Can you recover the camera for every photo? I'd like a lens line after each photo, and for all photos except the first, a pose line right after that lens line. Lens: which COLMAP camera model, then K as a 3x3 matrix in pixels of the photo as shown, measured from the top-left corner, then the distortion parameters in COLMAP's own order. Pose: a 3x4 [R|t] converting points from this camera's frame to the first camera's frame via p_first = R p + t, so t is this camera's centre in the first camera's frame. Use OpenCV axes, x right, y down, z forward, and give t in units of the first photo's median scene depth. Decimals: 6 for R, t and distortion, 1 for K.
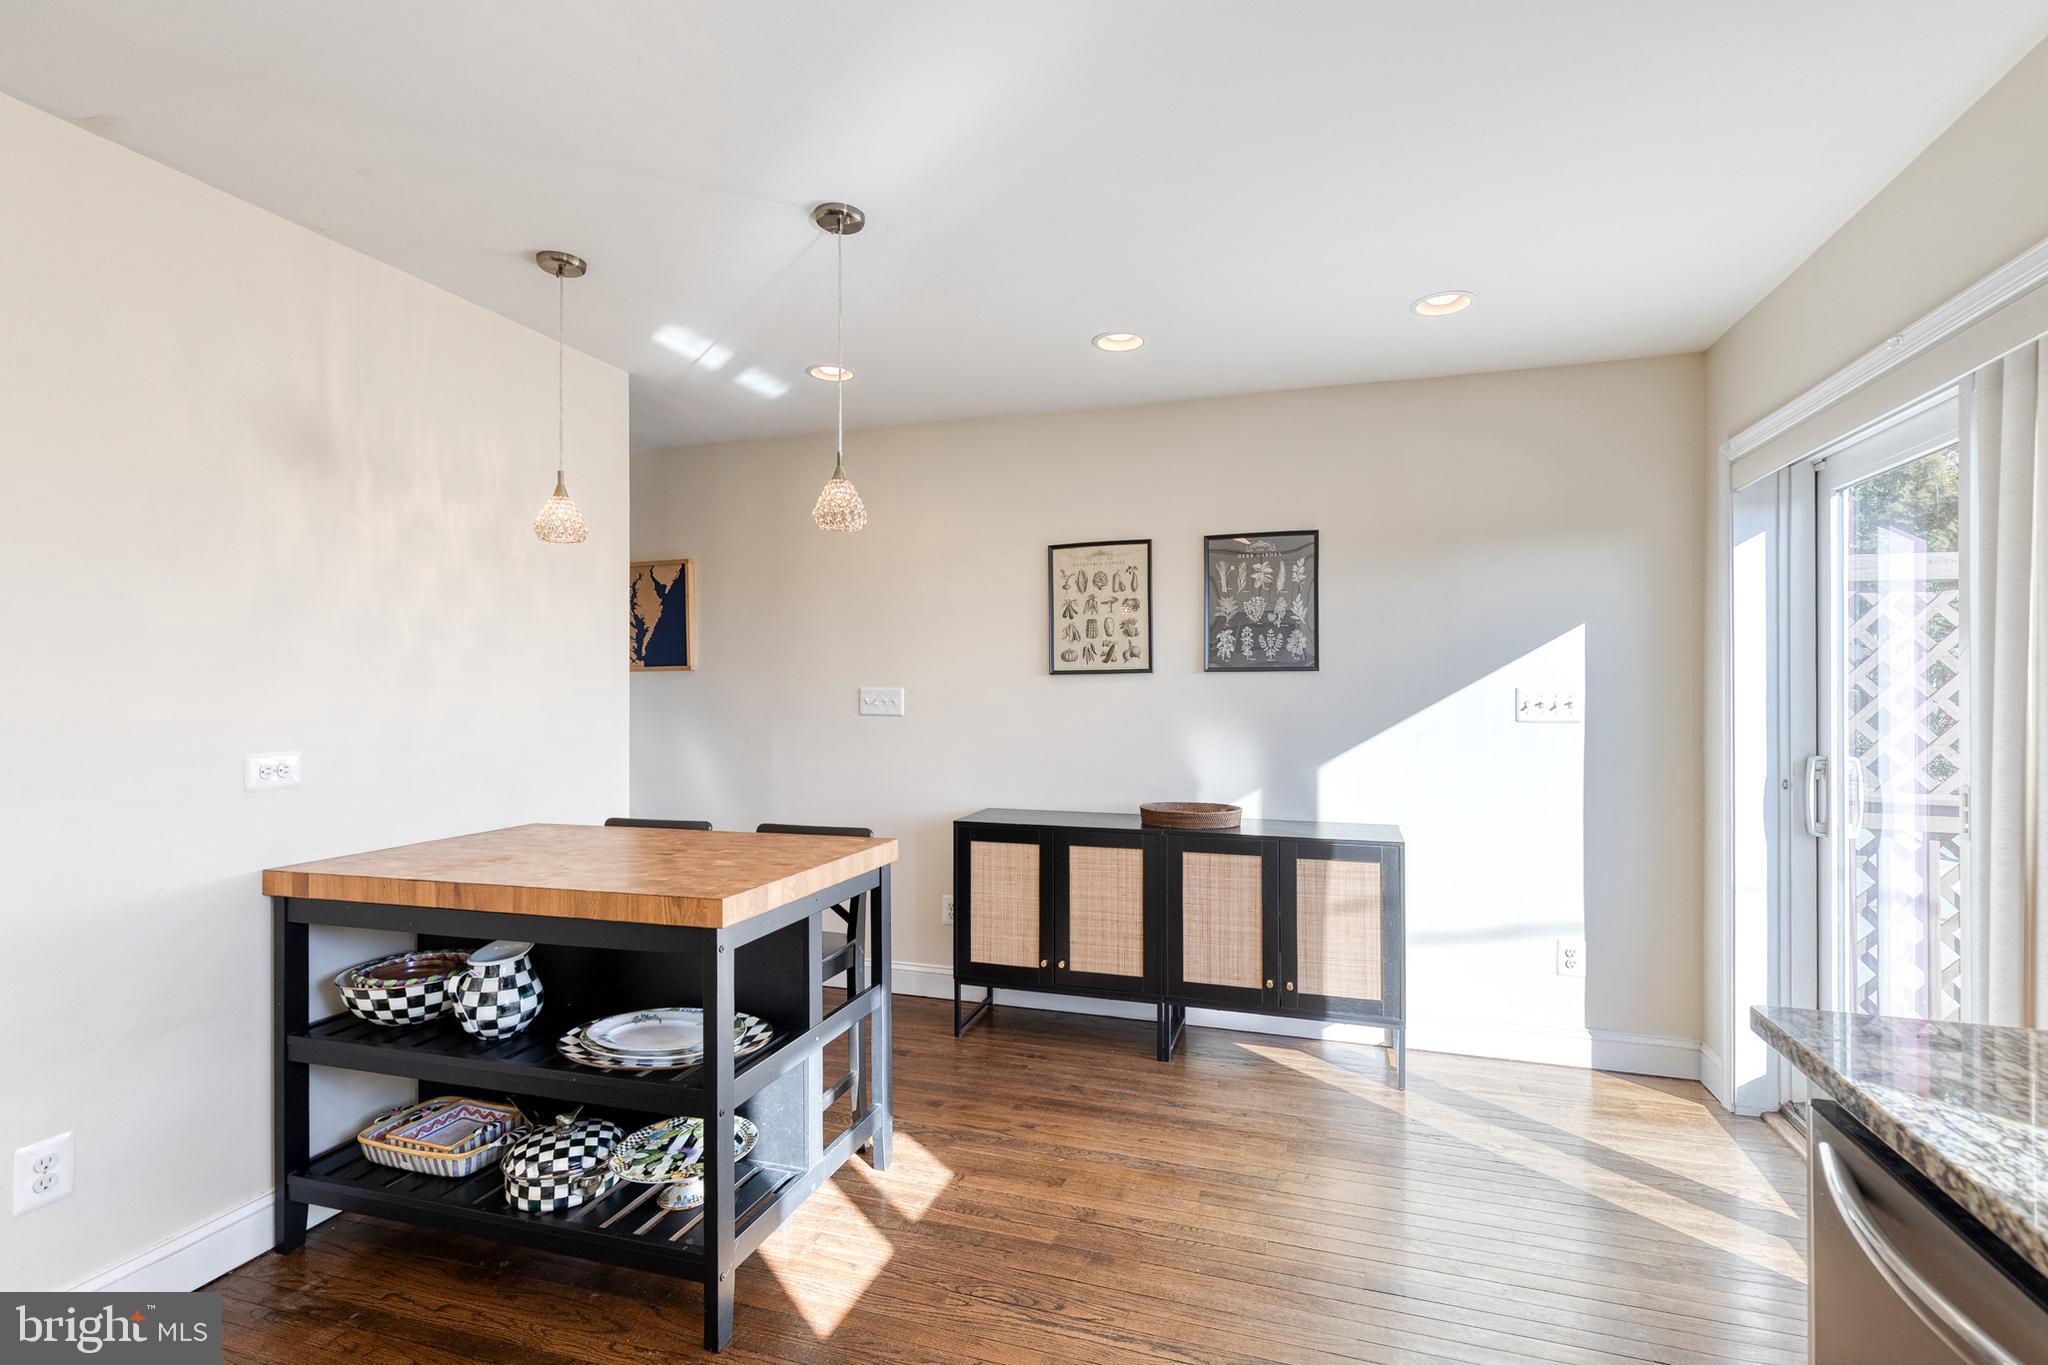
lens RADIAL K [[928.8, 0, 1031.8], [0, 928.8, 679.0], [0, 0, 1]] dist [0.010329, -0.001958]
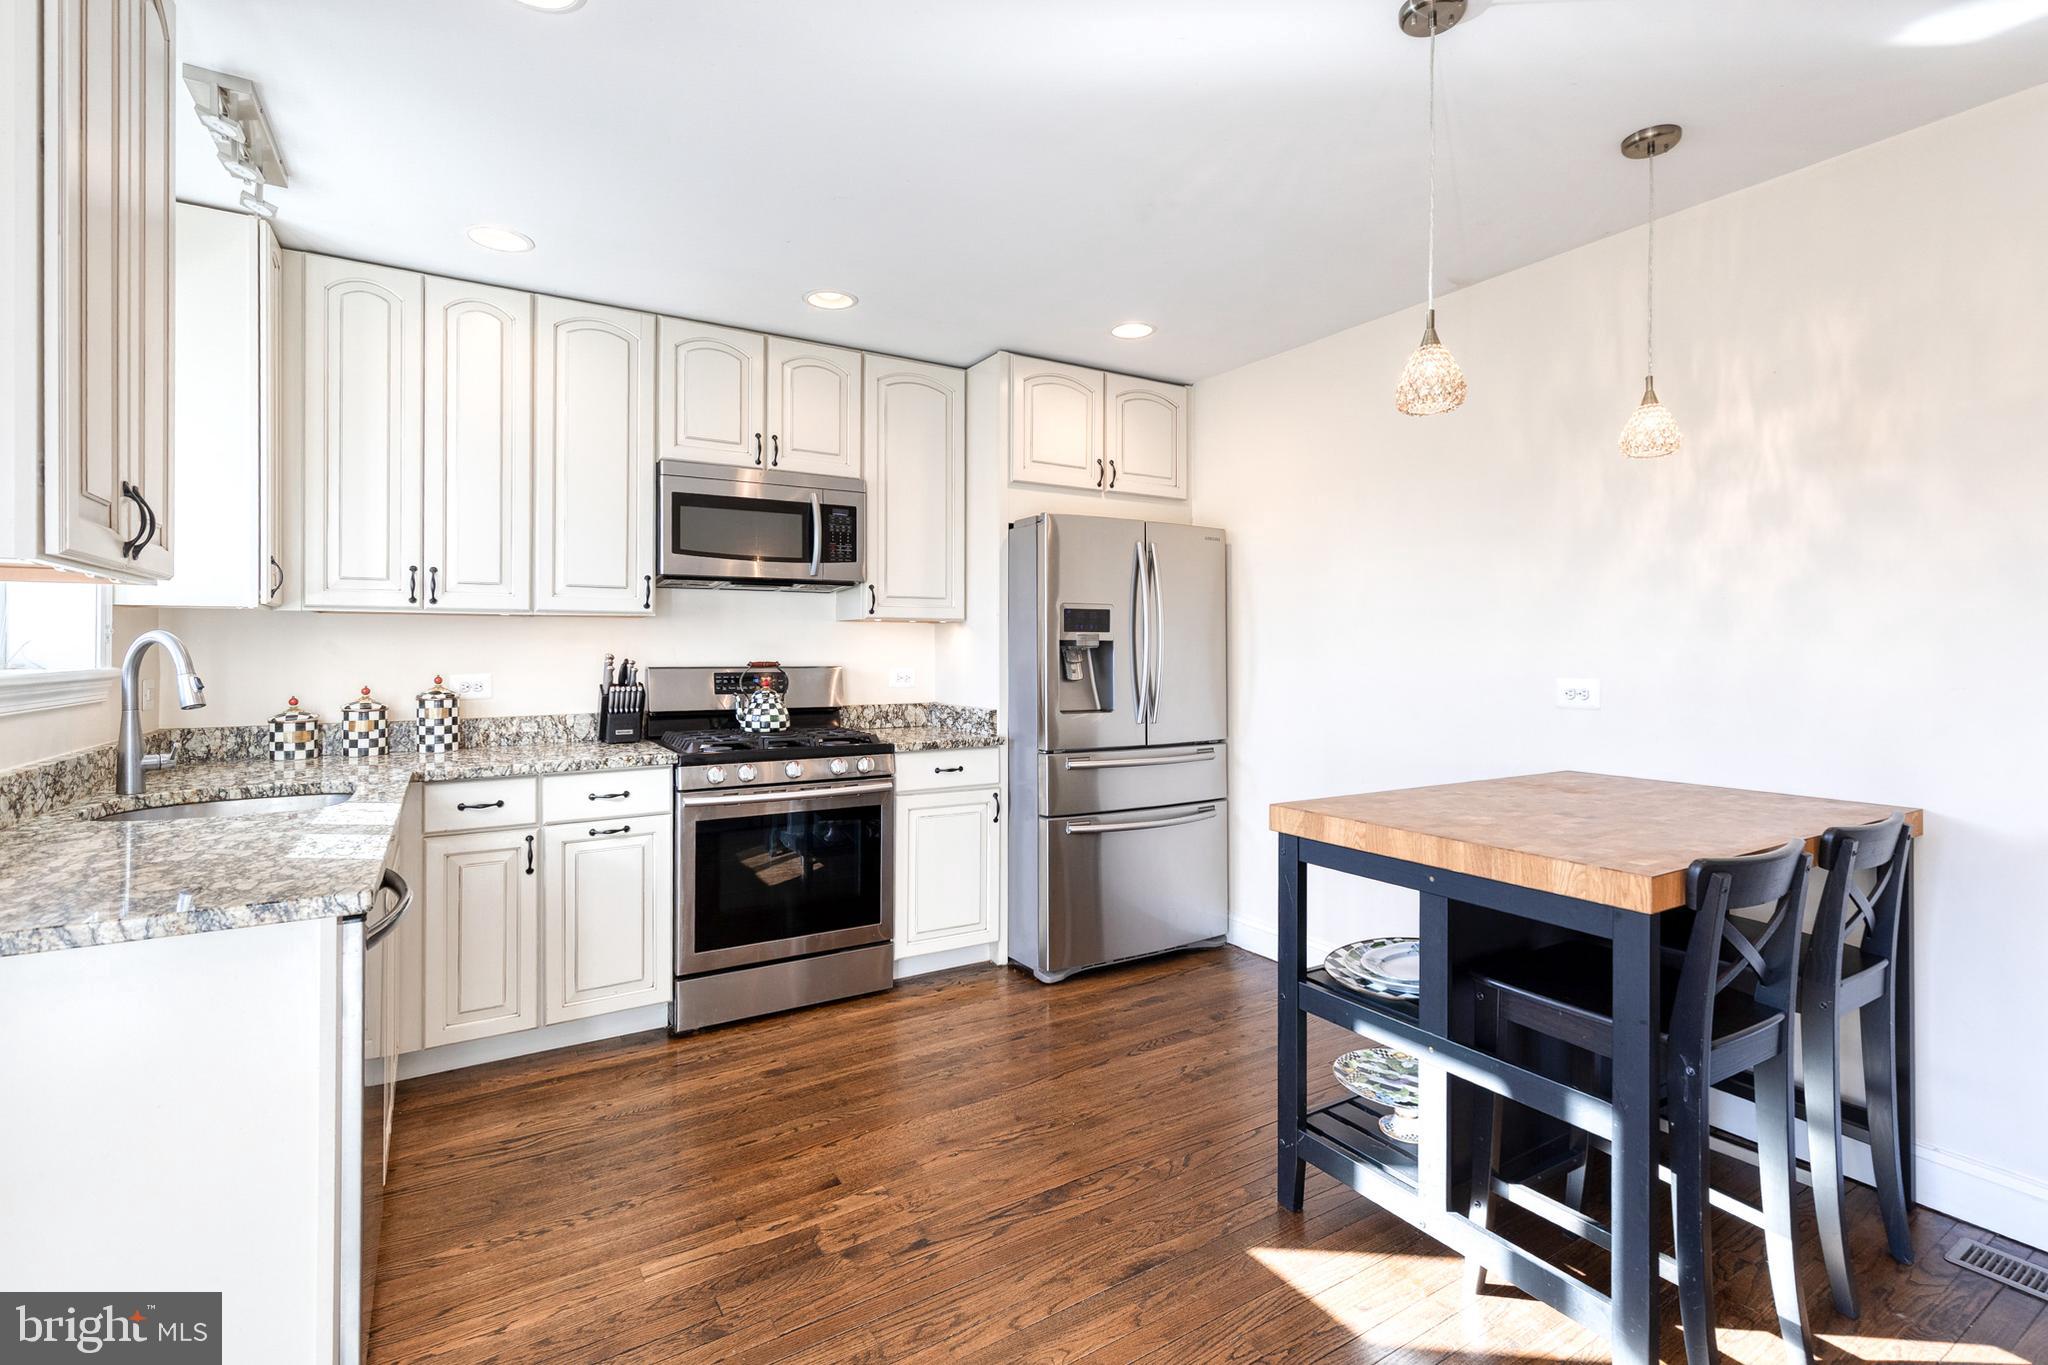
lens RADIAL K [[928.8, 0, 1028.2], [0, 928.8, 650.7], [0, 0, 1]] dist [0.010329, -0.001958]
pose [[-0.639915, -0.001565, -0.768444, 0.545763], [-0.003961, 0.999991, 0.001263, 0.038520], [0.768435, 0.003852, -0.639916, 1.113854]]
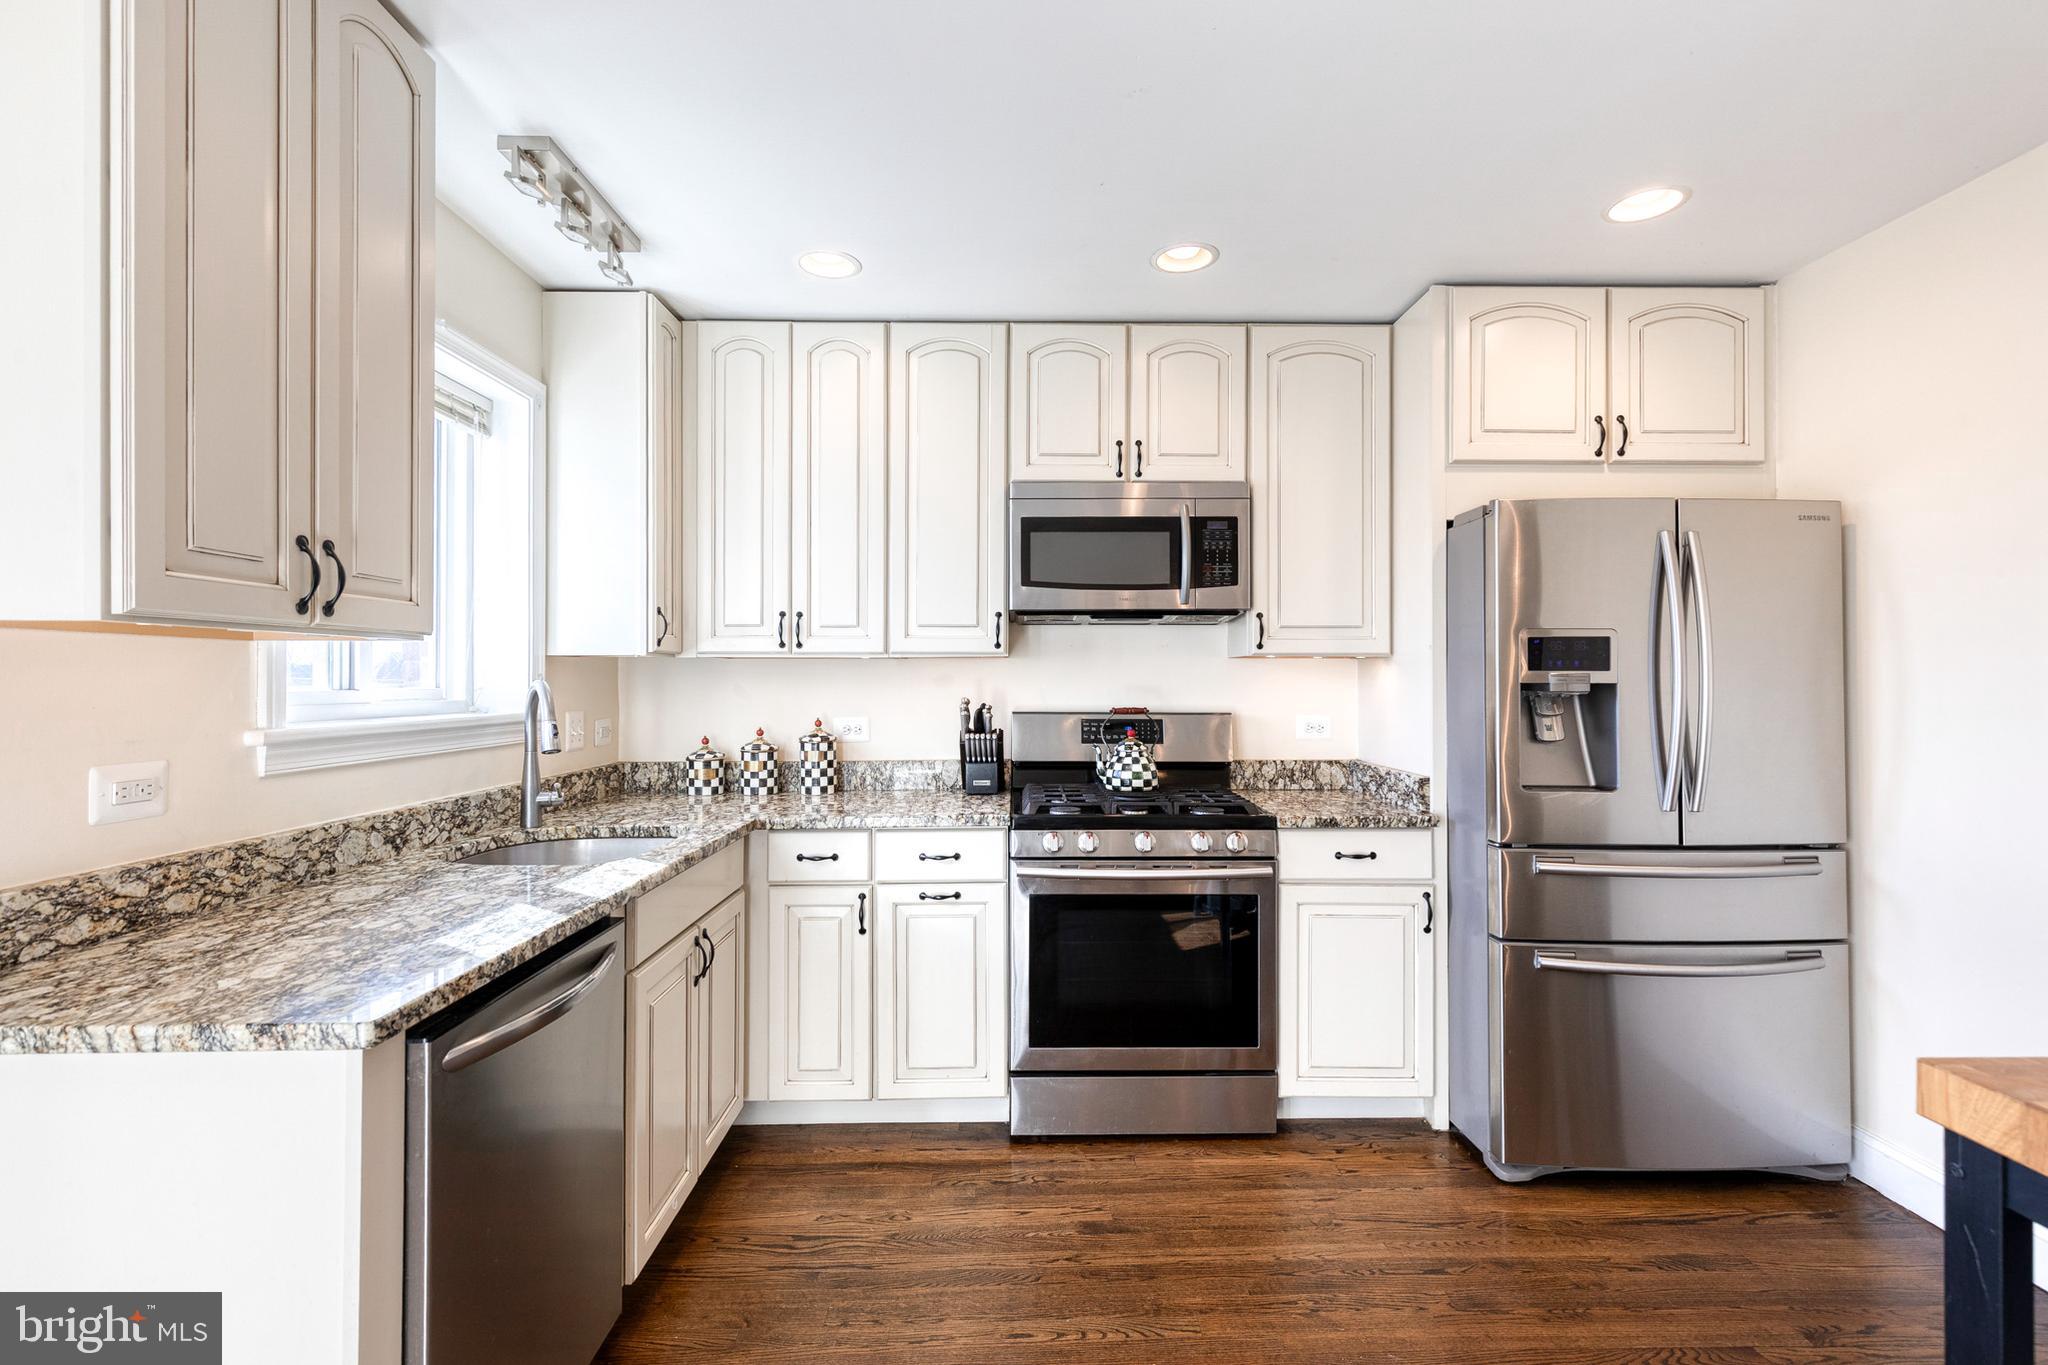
lens RADIAL K [[928.8, 0, 1031.8], [0, 928.8, 673.5], [0, 0, 1]] dist [0.010329, -0.001958]
pose [[-0.940549, -0.004307, -0.339630, 0.235399], [-0.002852, 0.999984, -0.004783, 0.020081], [0.339645, -0.003530, -0.940547, 0.986146]]
